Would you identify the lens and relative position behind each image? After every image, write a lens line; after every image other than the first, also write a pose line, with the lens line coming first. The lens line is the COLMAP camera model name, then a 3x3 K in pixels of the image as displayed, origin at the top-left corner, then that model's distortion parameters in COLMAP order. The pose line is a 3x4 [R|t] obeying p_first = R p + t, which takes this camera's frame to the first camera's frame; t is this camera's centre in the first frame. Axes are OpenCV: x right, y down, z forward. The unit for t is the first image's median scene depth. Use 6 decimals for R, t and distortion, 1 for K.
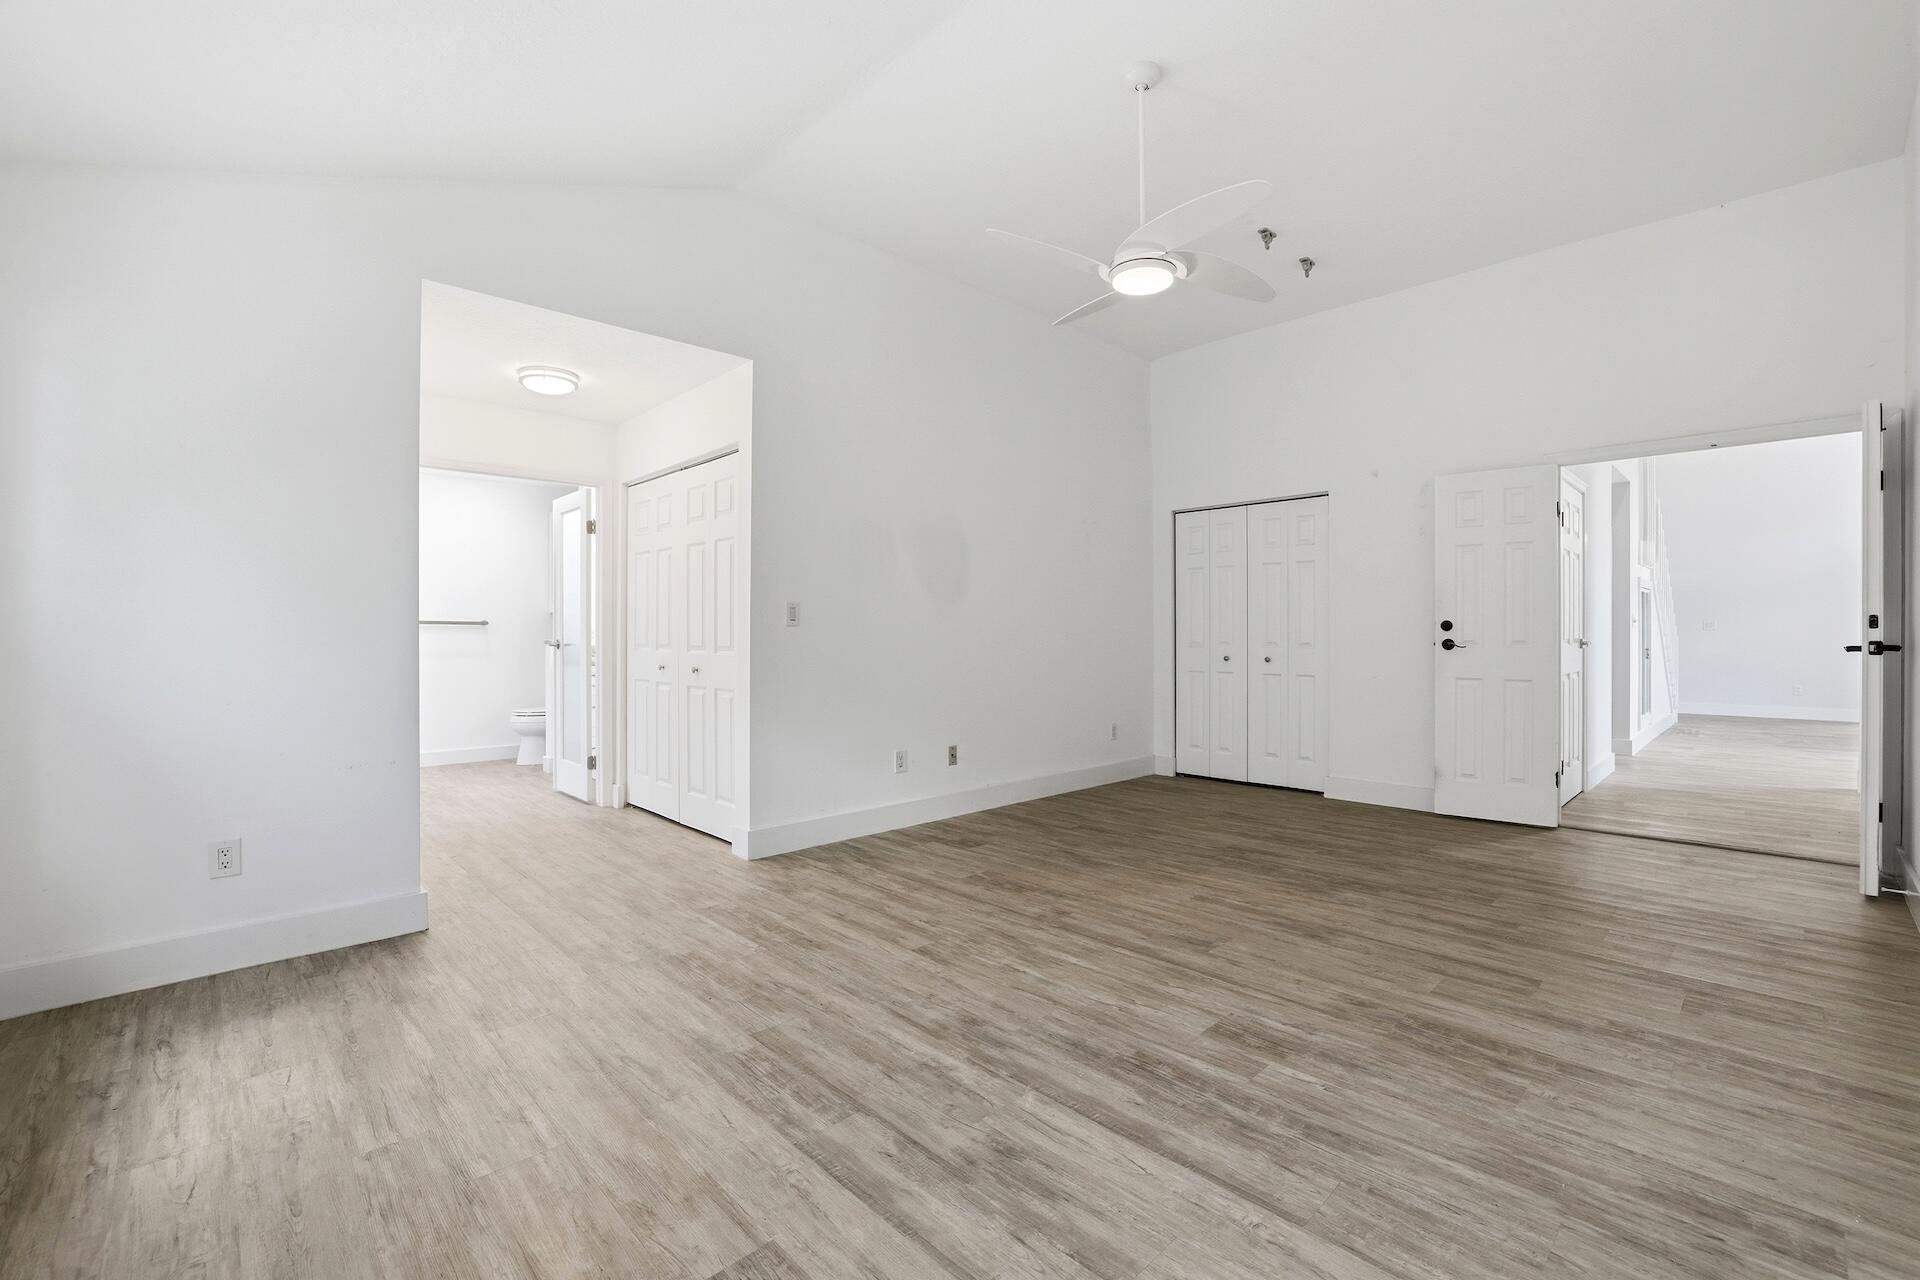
lens RADIAL K [[834.2, 0, 958.1], [0, 834.2, 631.0], [0, 0, 1]] dist [-0.037069, 0.011501]
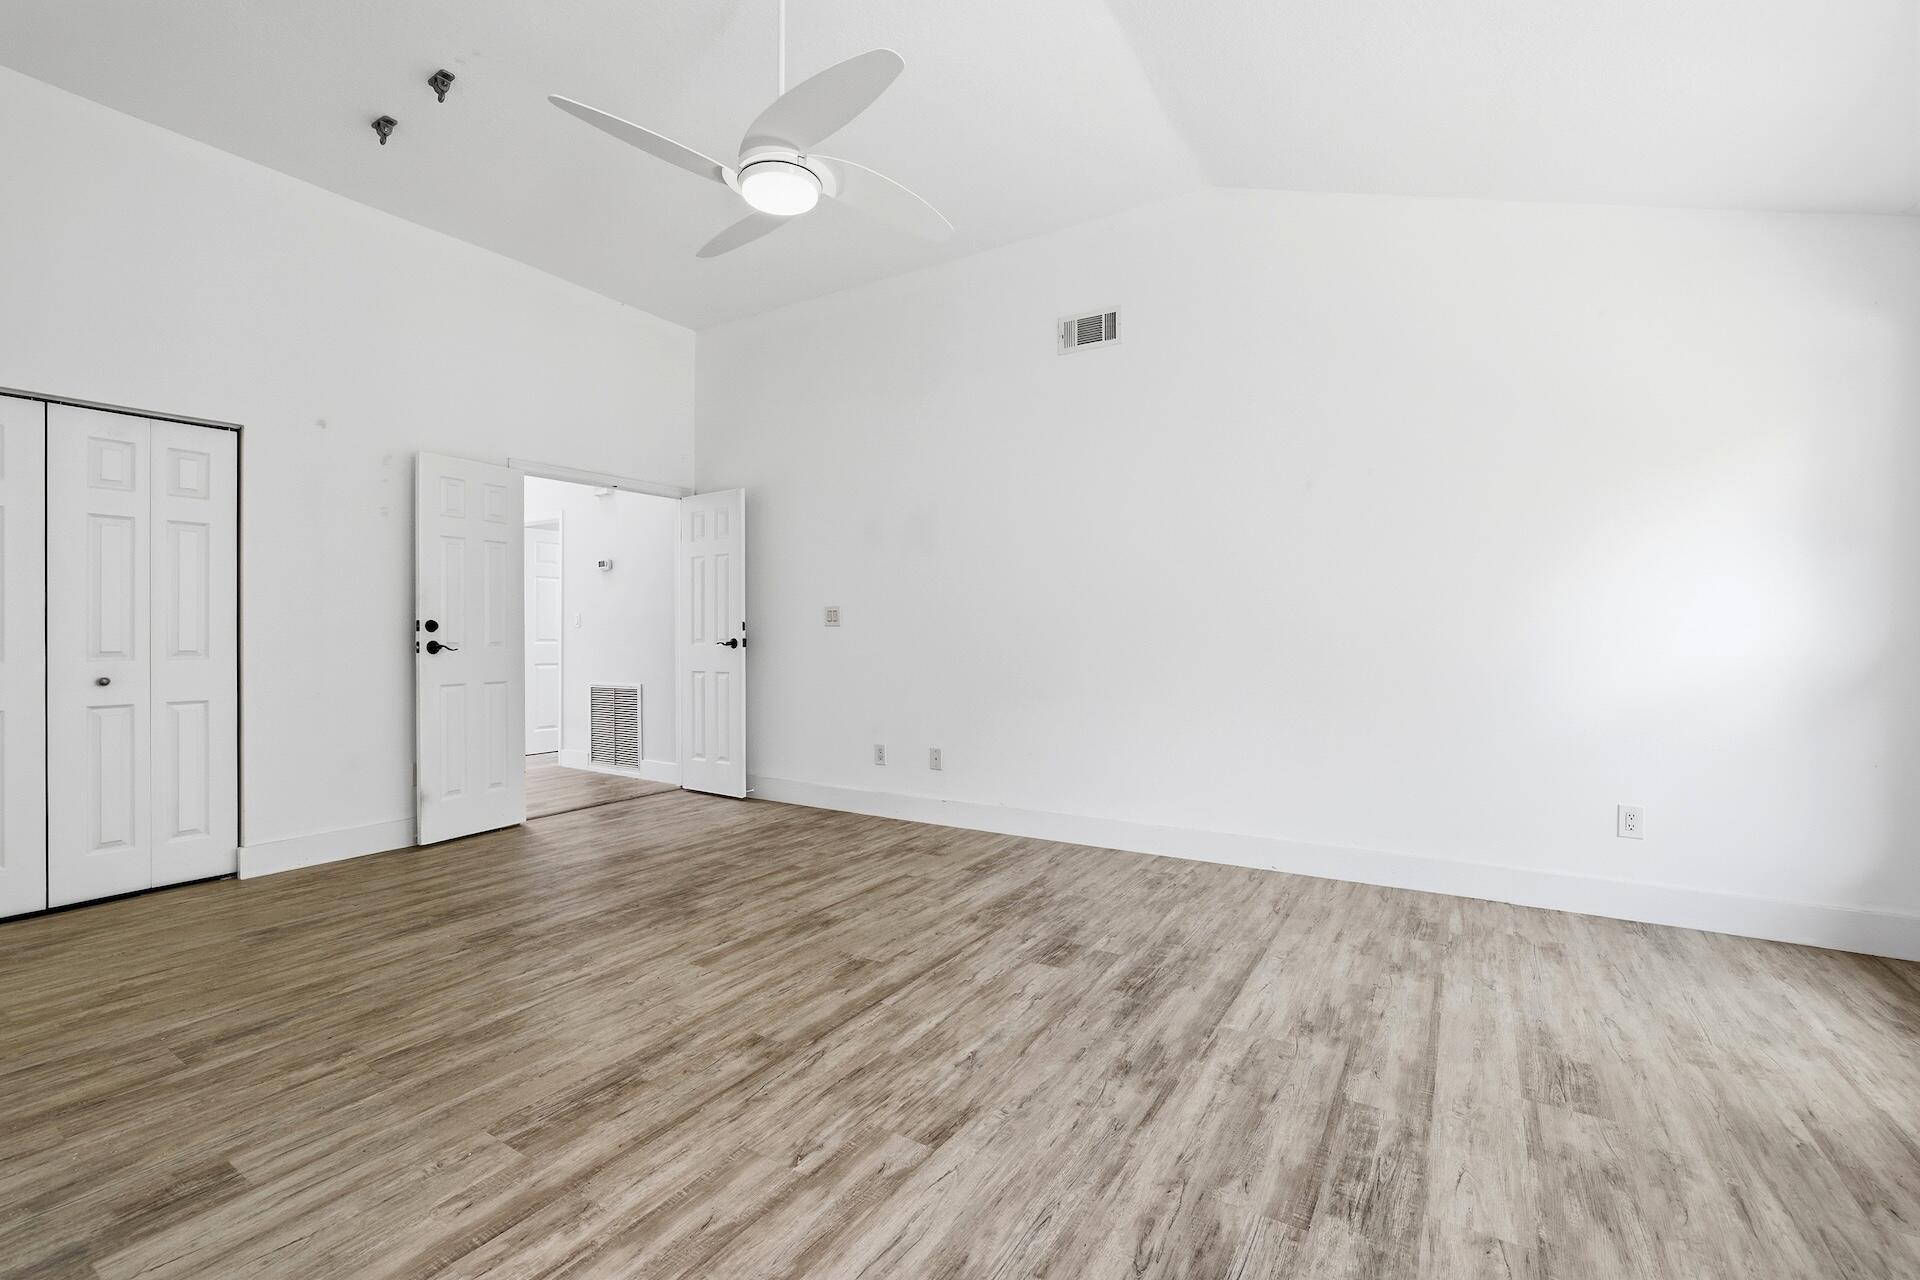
lens RADIAL K [[834.2, 0, 951.9], [0, 834.2, 644.6], [0, 0, 1]] dist [-0.037069, 0.011501]
pose [[-0.252607, -0.008673, 0.967530, -0.679665], [-0.001622, 0.999962, 0.008540, 0.007061], [-0.967568, 0.000588, -0.252612, 1.203925]]
